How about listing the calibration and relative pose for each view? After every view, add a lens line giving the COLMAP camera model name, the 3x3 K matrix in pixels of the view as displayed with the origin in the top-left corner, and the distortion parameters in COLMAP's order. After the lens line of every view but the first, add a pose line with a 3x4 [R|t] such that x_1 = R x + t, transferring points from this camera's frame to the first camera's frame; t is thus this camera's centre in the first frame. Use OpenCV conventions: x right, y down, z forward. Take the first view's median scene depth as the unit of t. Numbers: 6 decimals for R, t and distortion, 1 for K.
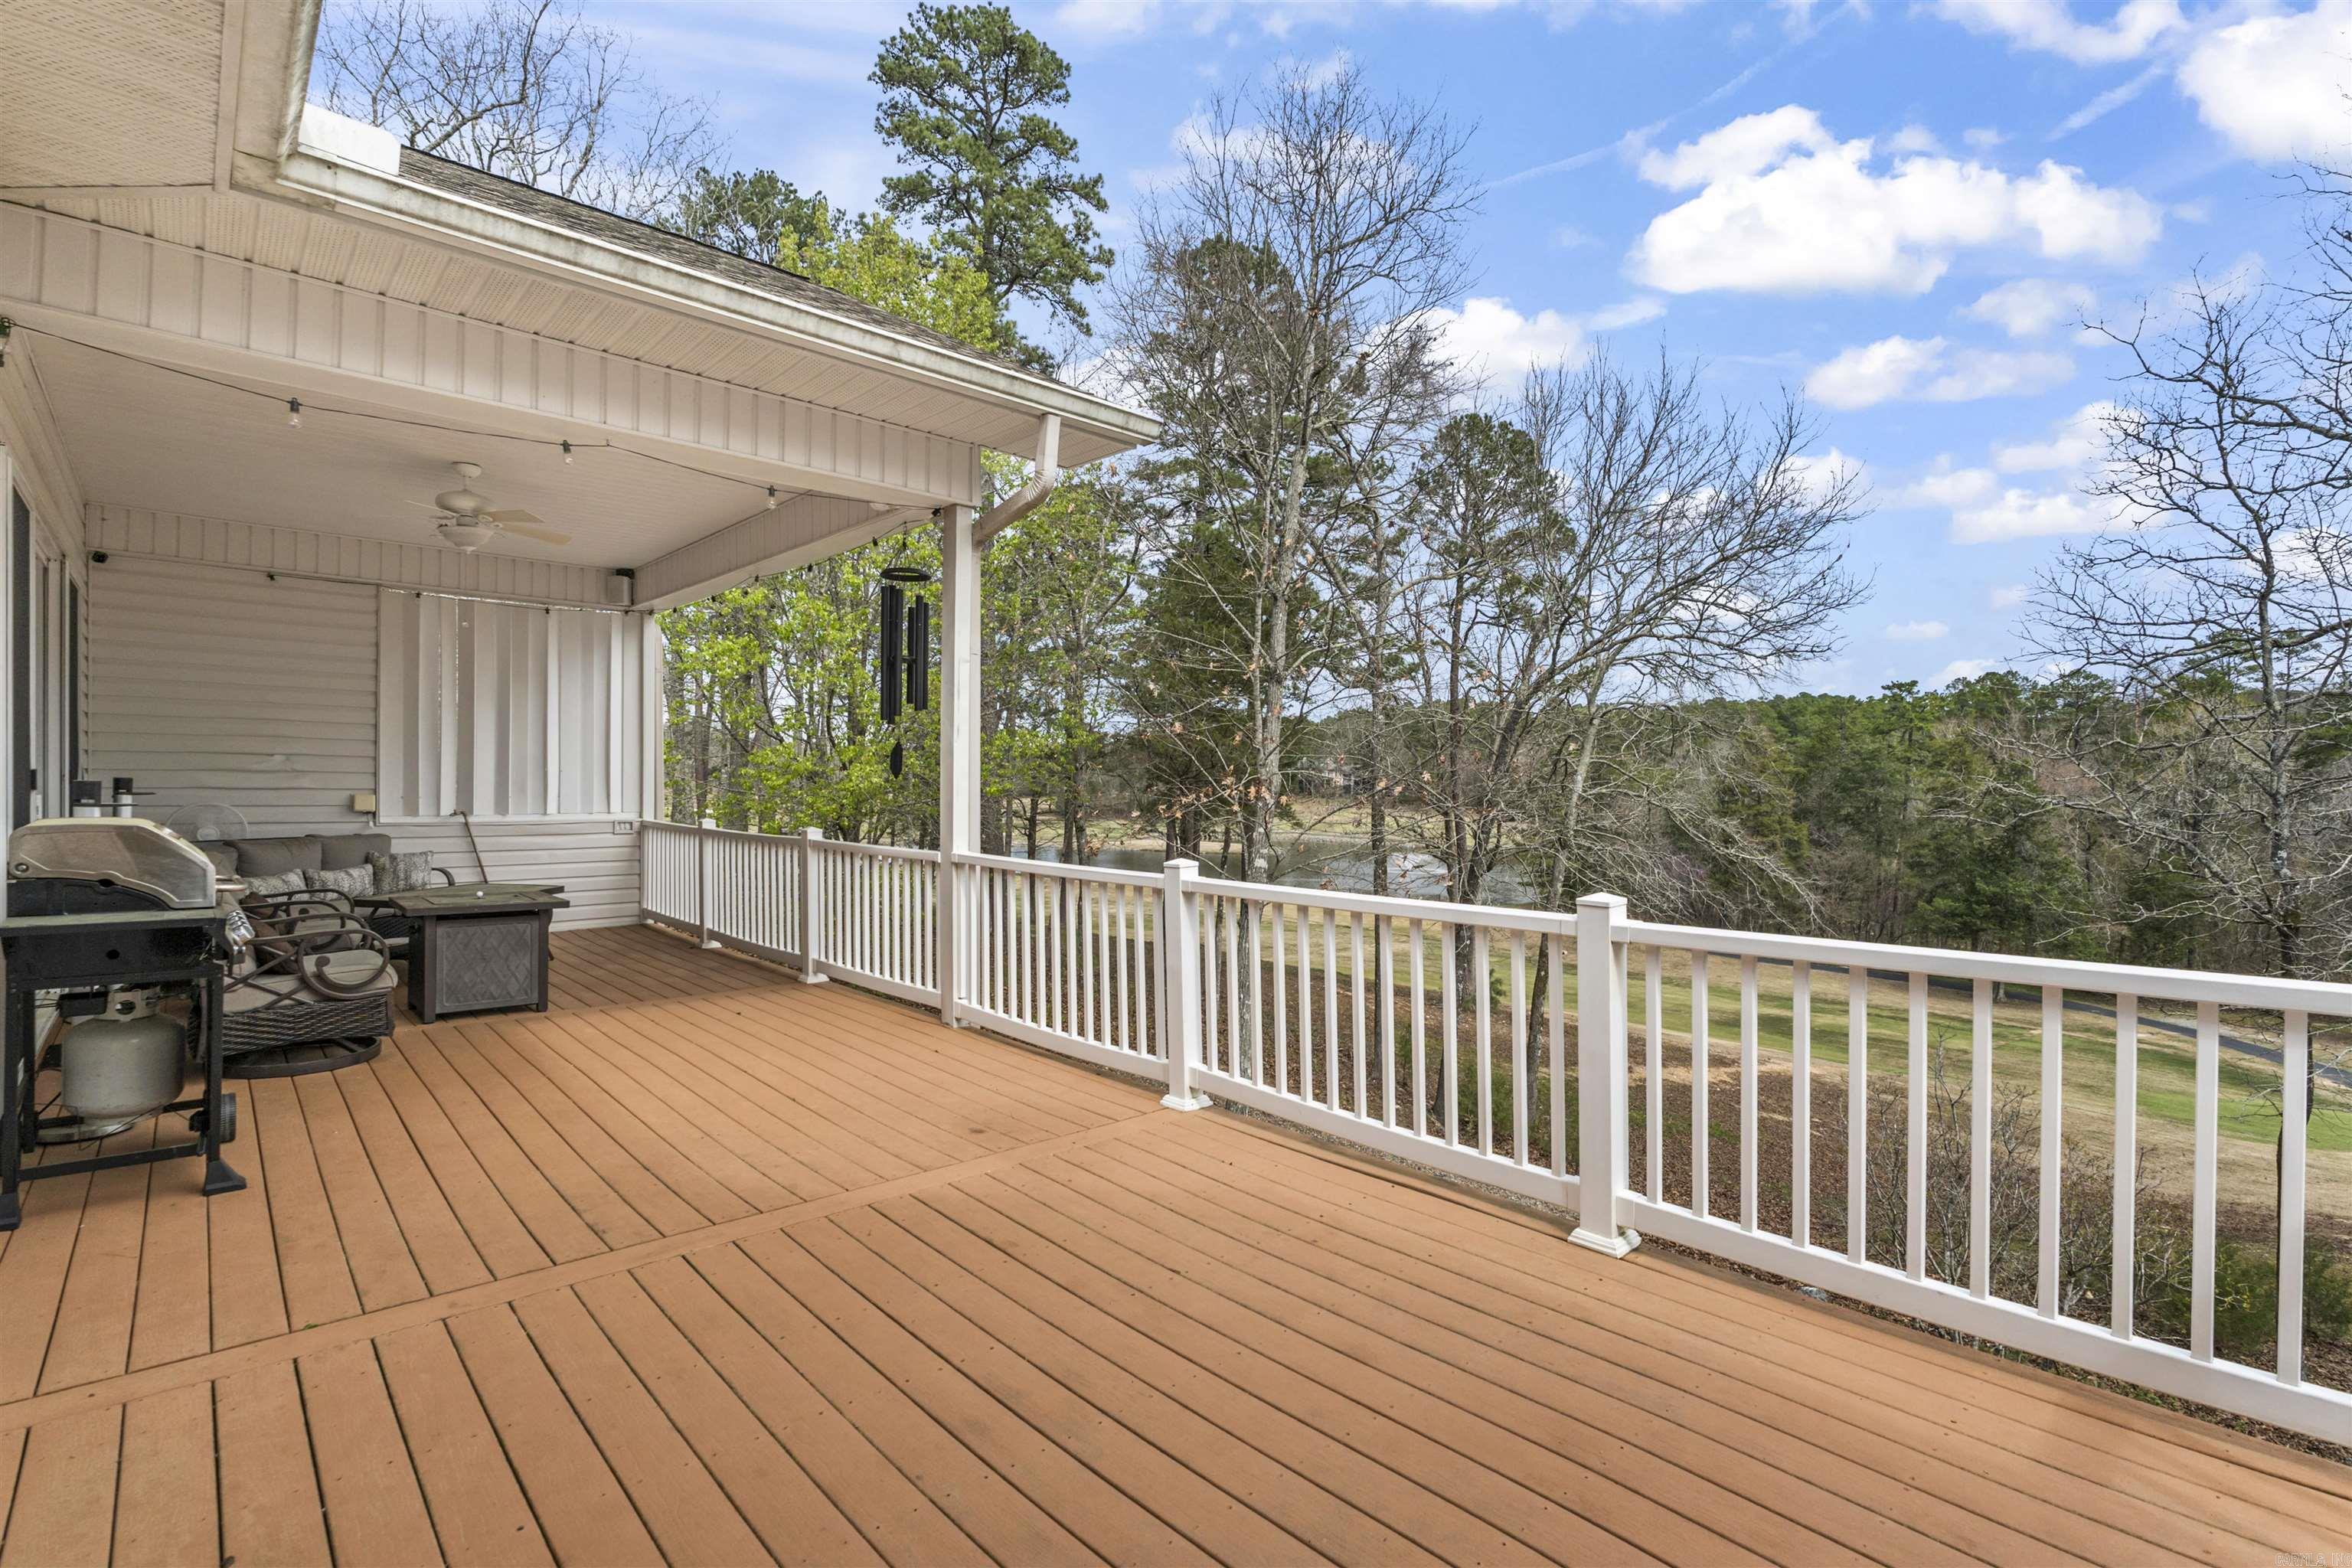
lens RADIAL K [[1083.3, 0, 1190.2], [0, 1083.3, 821.7], [0, 0, 1]] dist [-0.000012, -0.000448]
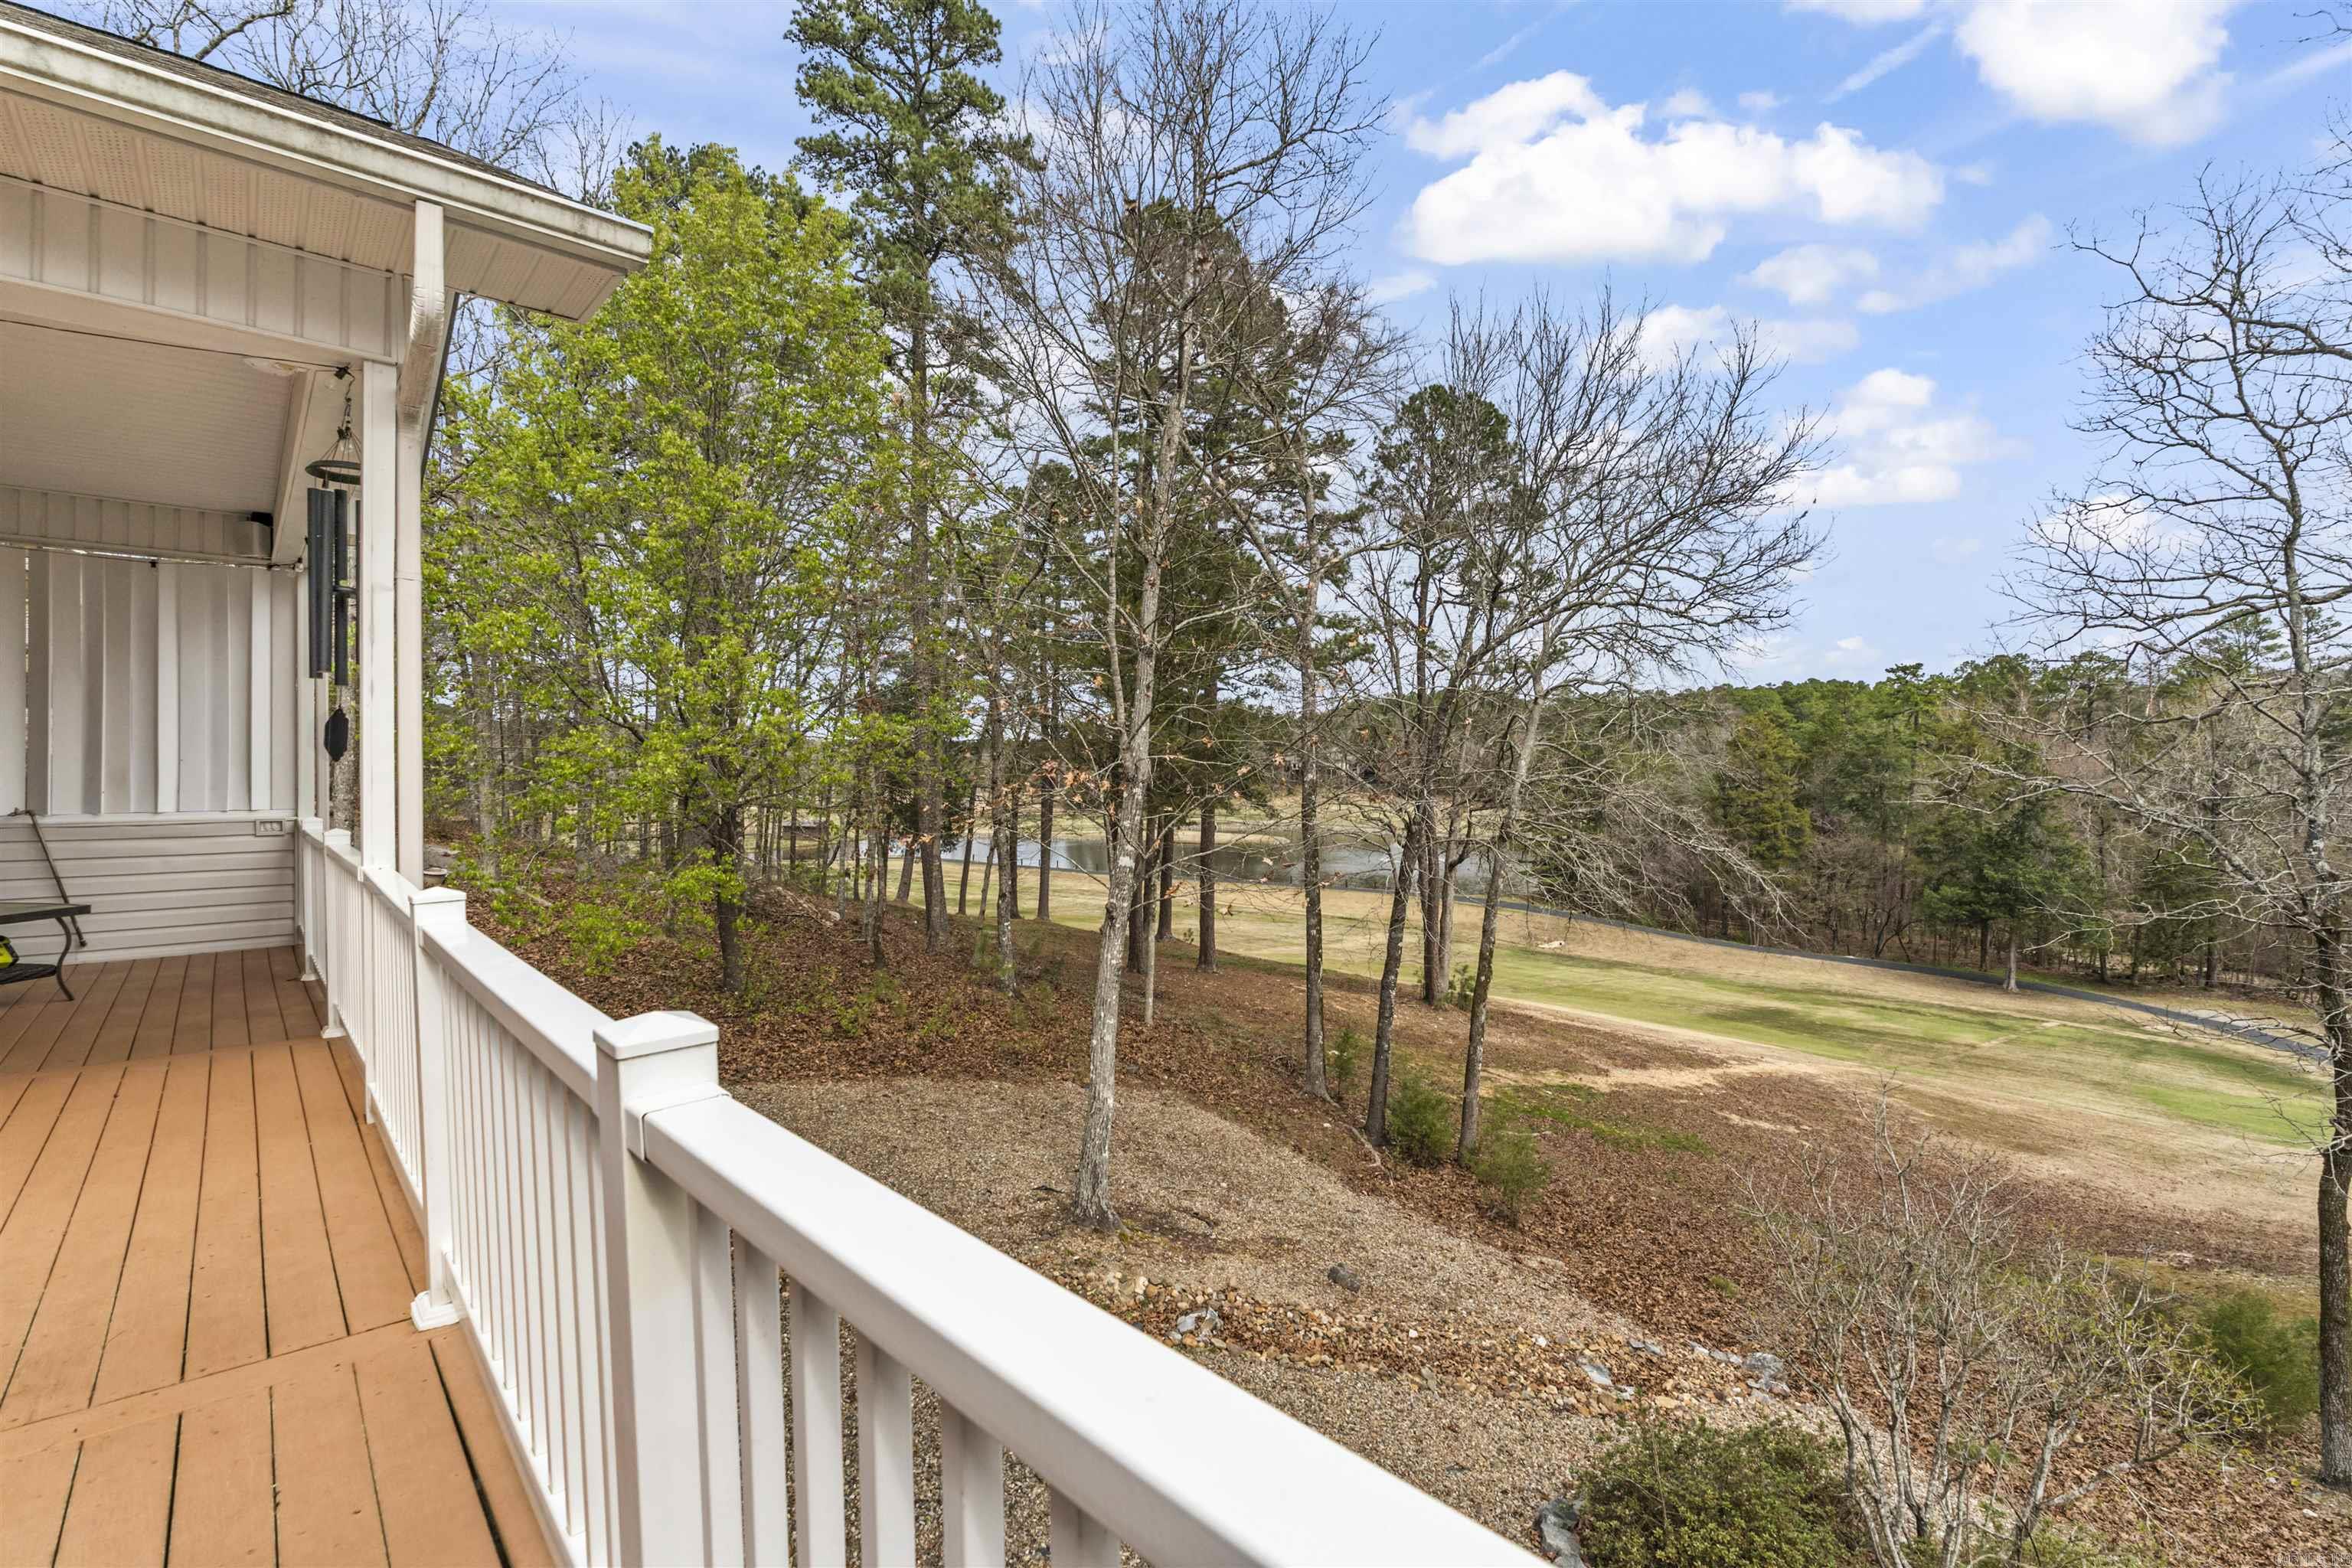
lens RADIAL K [[1083.3, 0, 1169.9], [0, 1083.3, 801.8], [0, 0, 1]] dist [-0.000012, -0.000448]
pose [[0.999795, -0.007443, -0.018847, 0.191738], [0.007254, 0.999923, -0.010077, -0.001201], [0.018920, 0.009939, 0.999772, 0.204446]]
